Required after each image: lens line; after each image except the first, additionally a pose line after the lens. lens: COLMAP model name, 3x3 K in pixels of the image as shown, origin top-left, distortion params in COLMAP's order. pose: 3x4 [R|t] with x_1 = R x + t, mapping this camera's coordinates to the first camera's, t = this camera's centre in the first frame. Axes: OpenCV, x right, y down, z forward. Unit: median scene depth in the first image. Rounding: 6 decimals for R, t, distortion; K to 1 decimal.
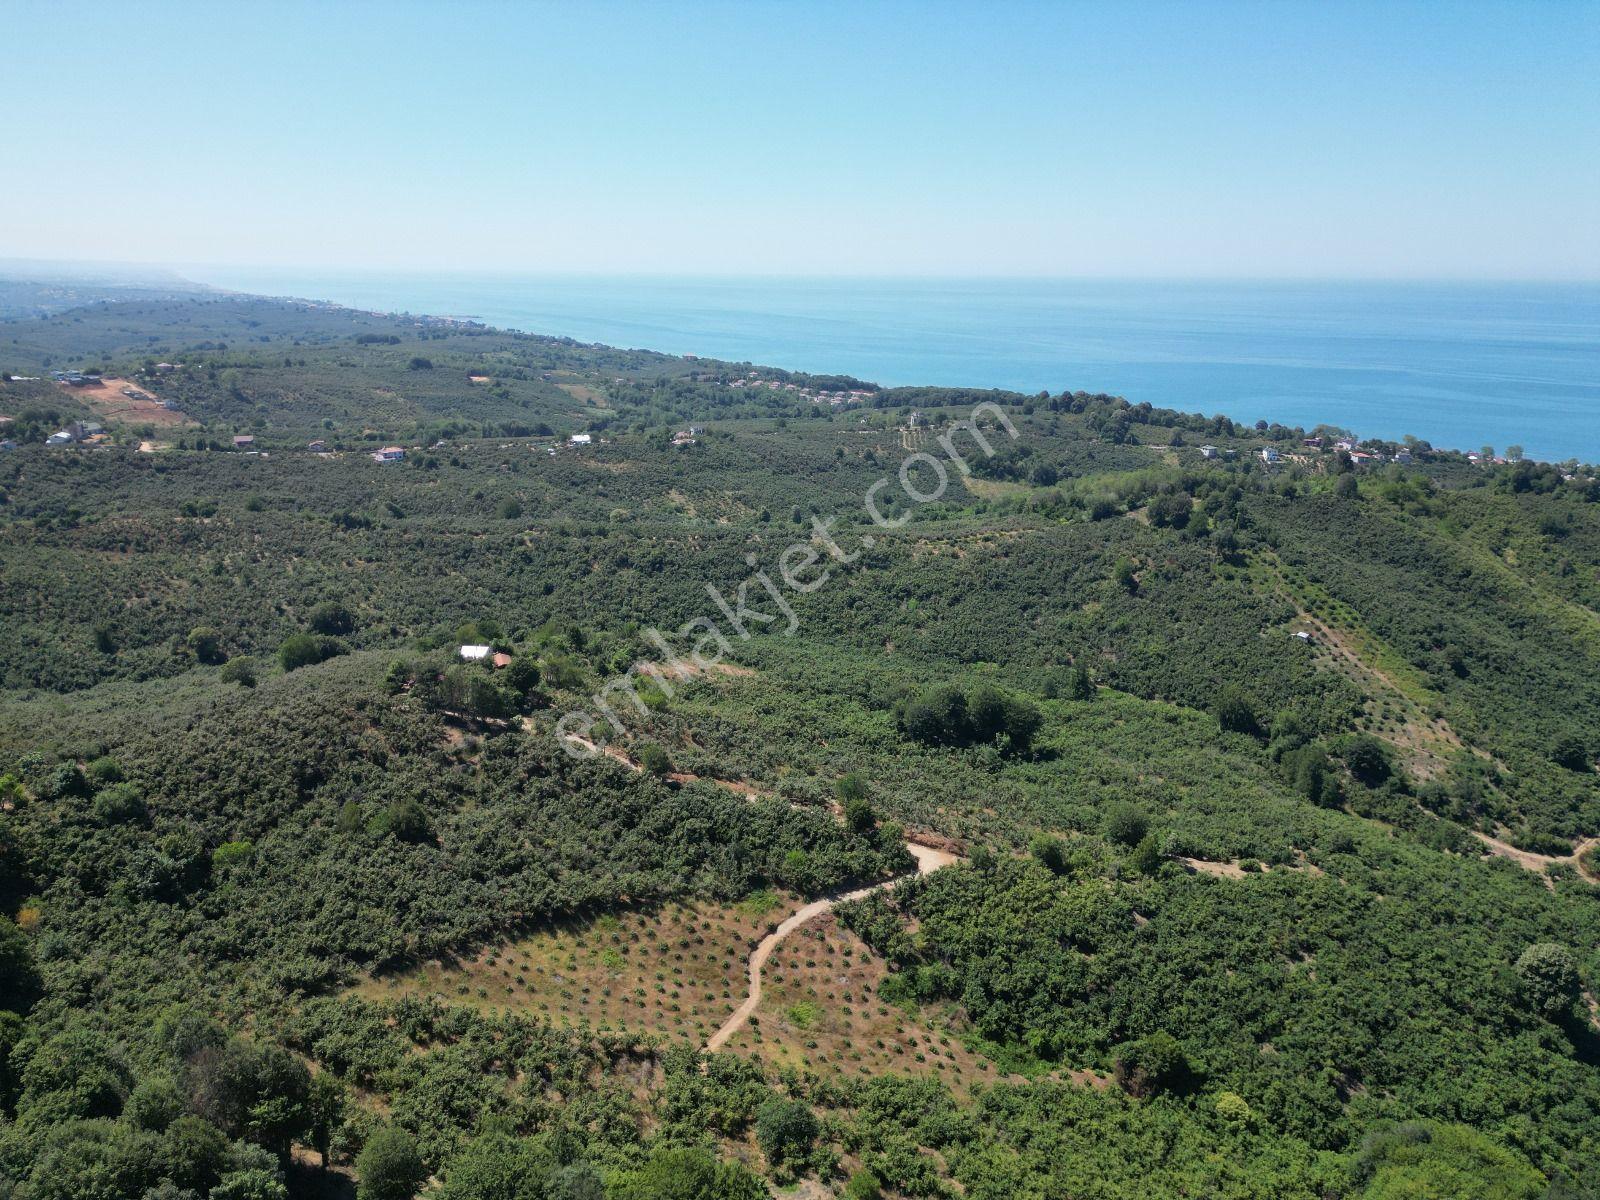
lens RADIAL K [[1117.9, 0, 800.8], [0, 1117.9, 596.1], [0, 0, 1]] dist [0.076197, -0.078282]
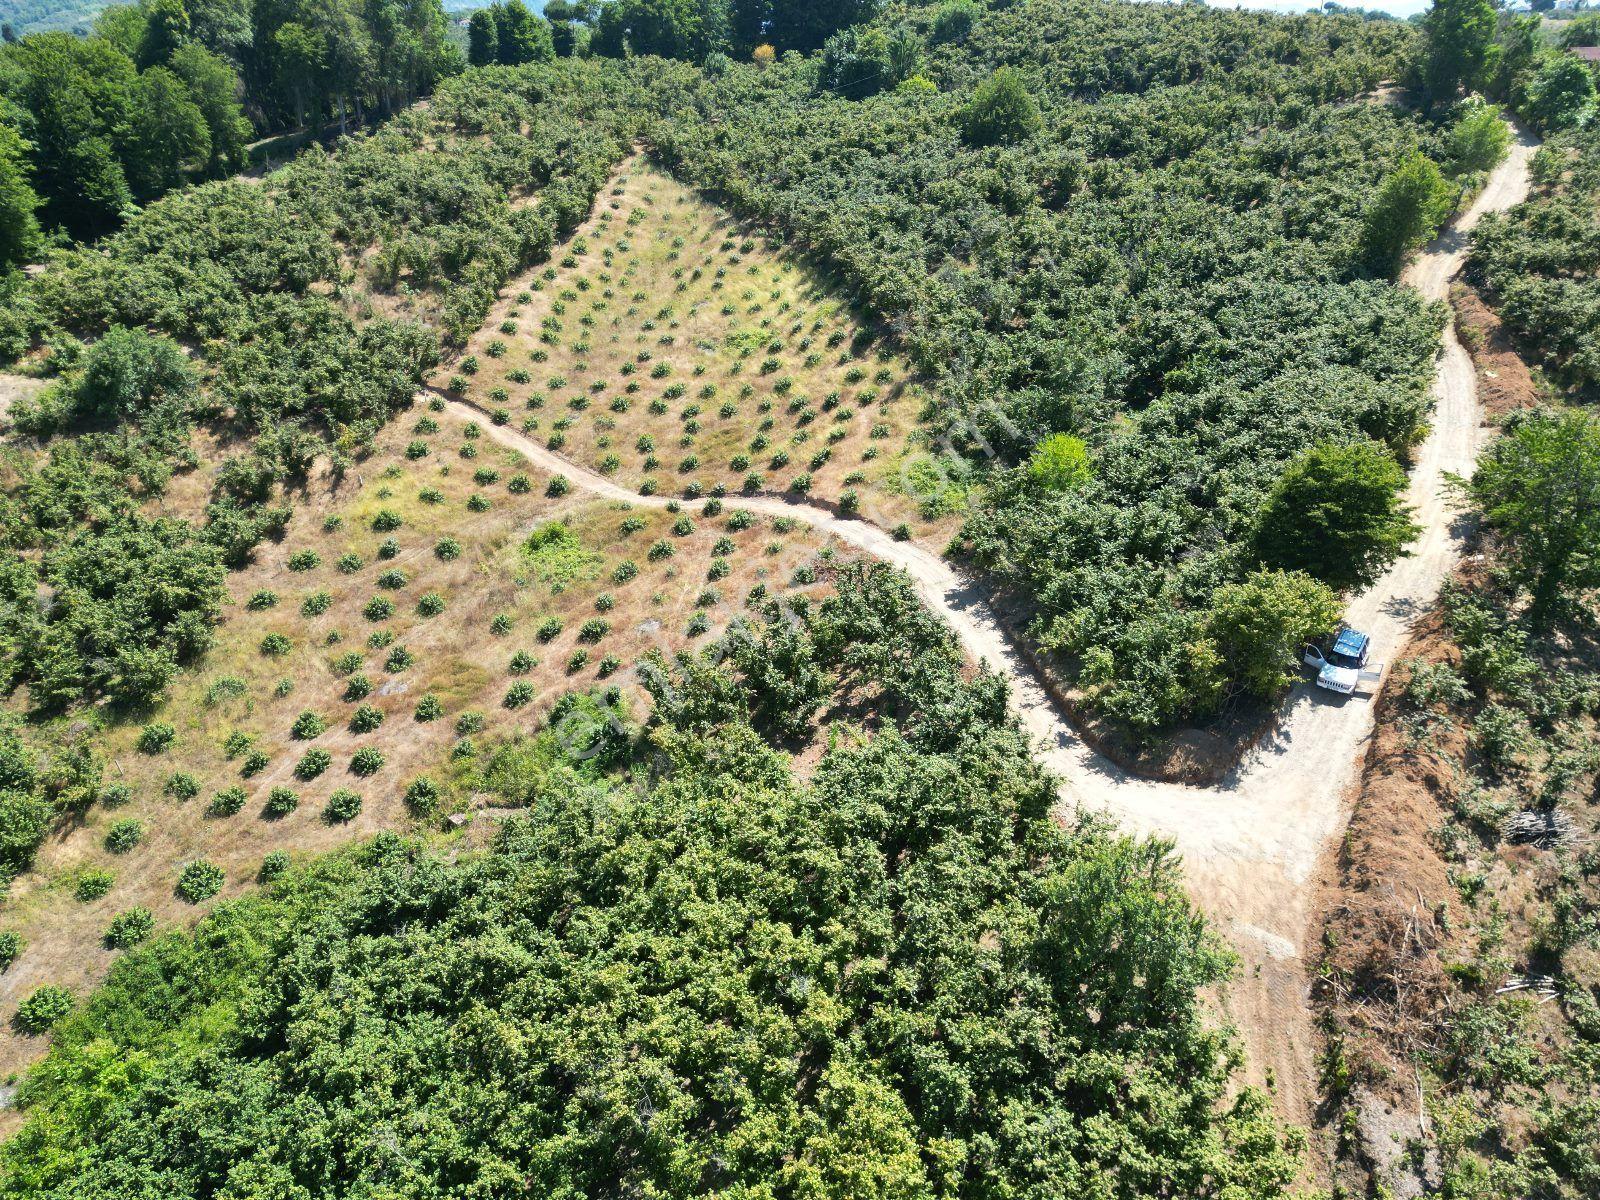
lens RADIAL K [[1117.9, 0, 800.8], [0, 1117.9, 604.8], [0, 0, 1]] dist [0.076197, -0.078282]
pose [[-0.300056, 0.406894, -0.862788, 0.279405], [-0.270862, 0.830895, 0.486052, 0.132013], [0.914658, 0.379540, -0.139103, 0.944691]]
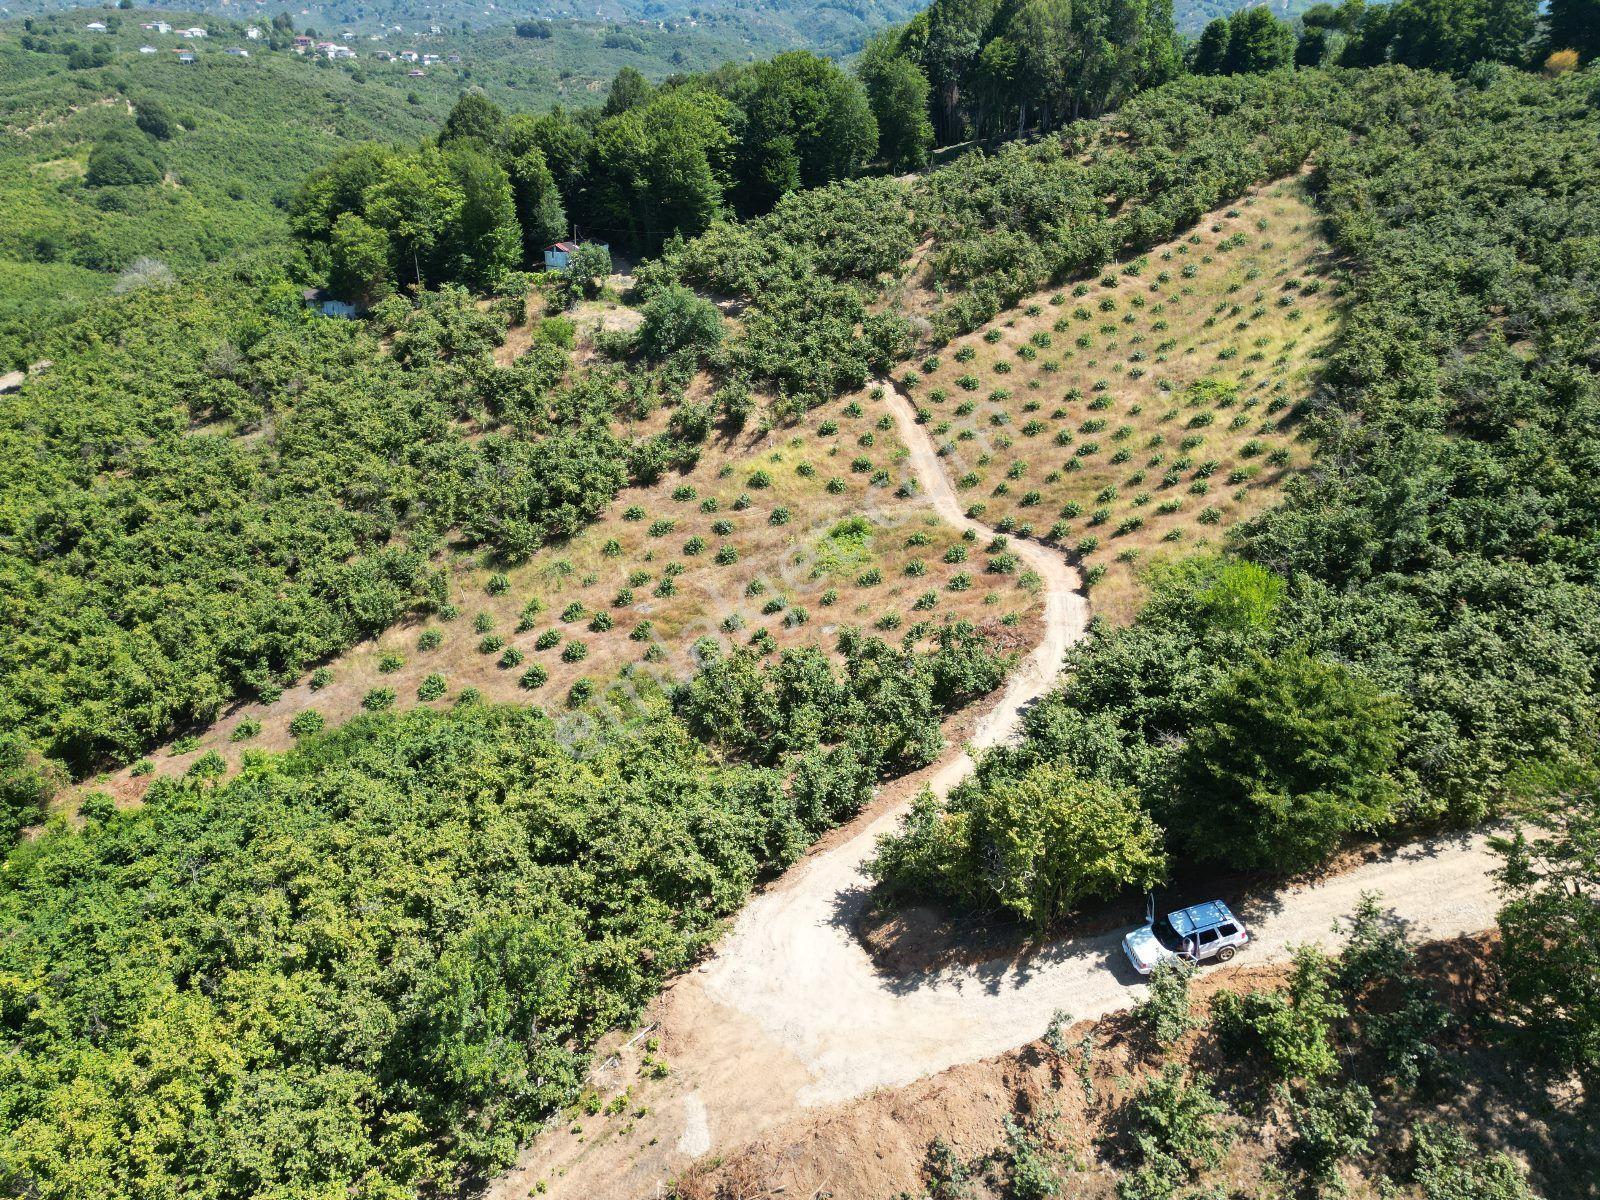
lens RADIAL K [[1117.9, 0, 797.0], [0, 1117.9, 603.1], [0, 0, 1]] dist [0.076197, -0.078282]
pose [[-0.880597, 0.194955, -0.431904, 0.174034], [-0.144519, 0.757536, 0.636595, 0.092236], [0.451290, 0.623002, -0.638910, 1.057890]]
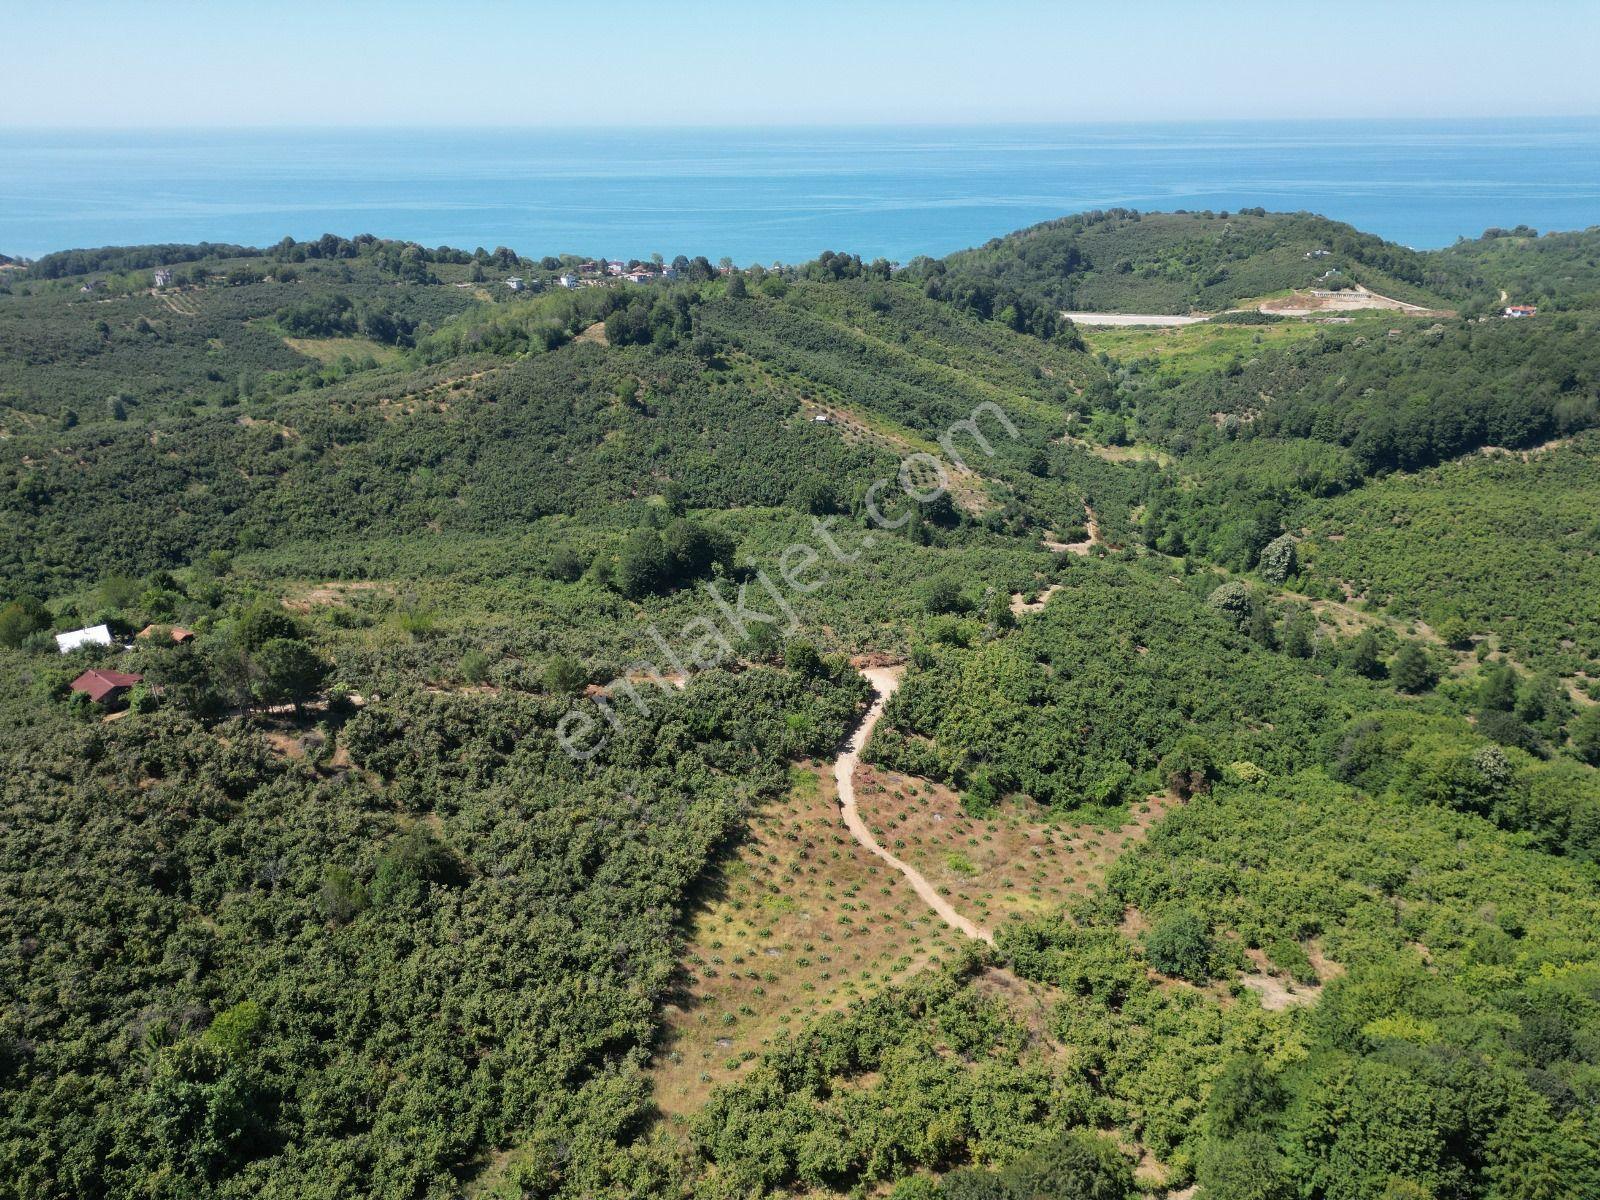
lens RADIAL K [[1117.9, 0, 800.6], [0, 1117.9, 599.1], [0, 0, 1]] dist [0.076197, -0.078282]
pose [[0.739204, -0.277873, 0.613485, -0.463550], [0.202530, 0.960468, 0.191003, -0.012634], [-0.642308, -0.016941, 0.766259, 0.344837]]
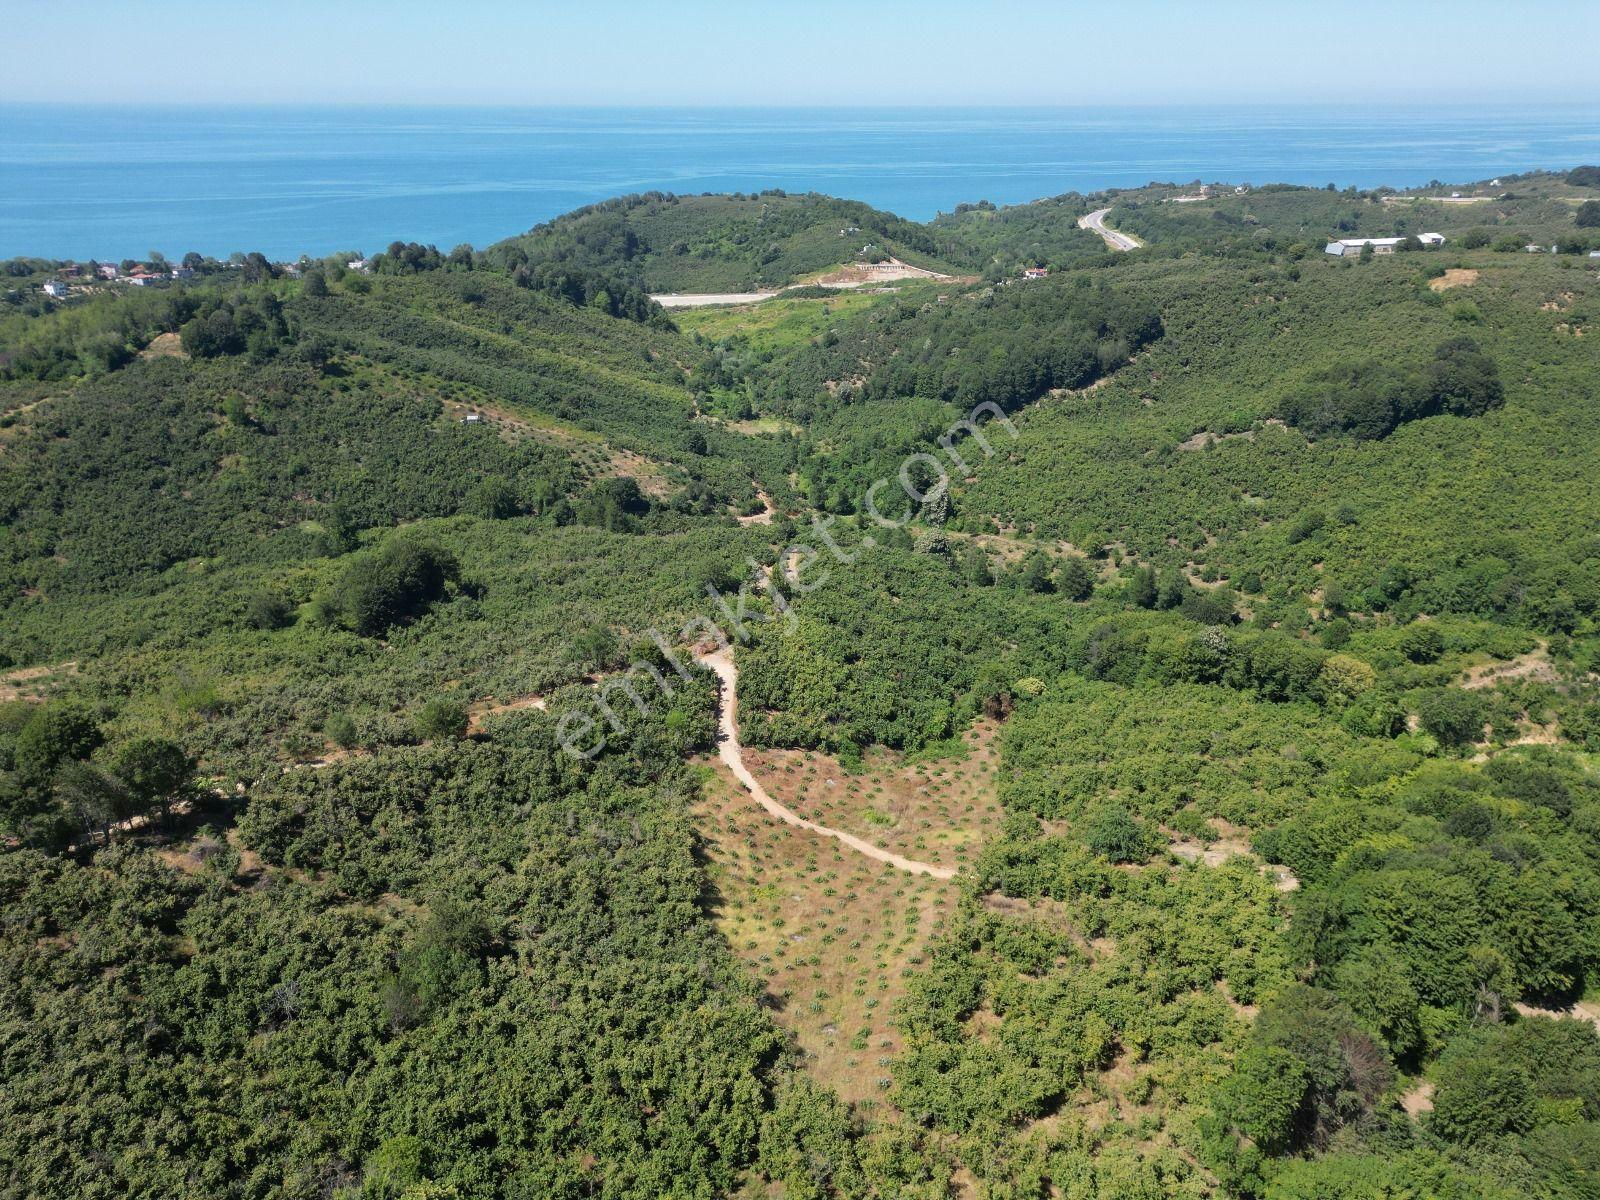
lens RADIAL K [[1117.9, 0, 799.8], [0, 1117.9, 602.3], [0, 0, 1]] dist [0.076197, -0.078282]
pose [[0.400617, -0.382443, 0.832612, -0.587780], [0.261191, 0.918685, 0.296305, -0.062899], [-0.878228, 0.098766, 0.467932, 0.502850]]
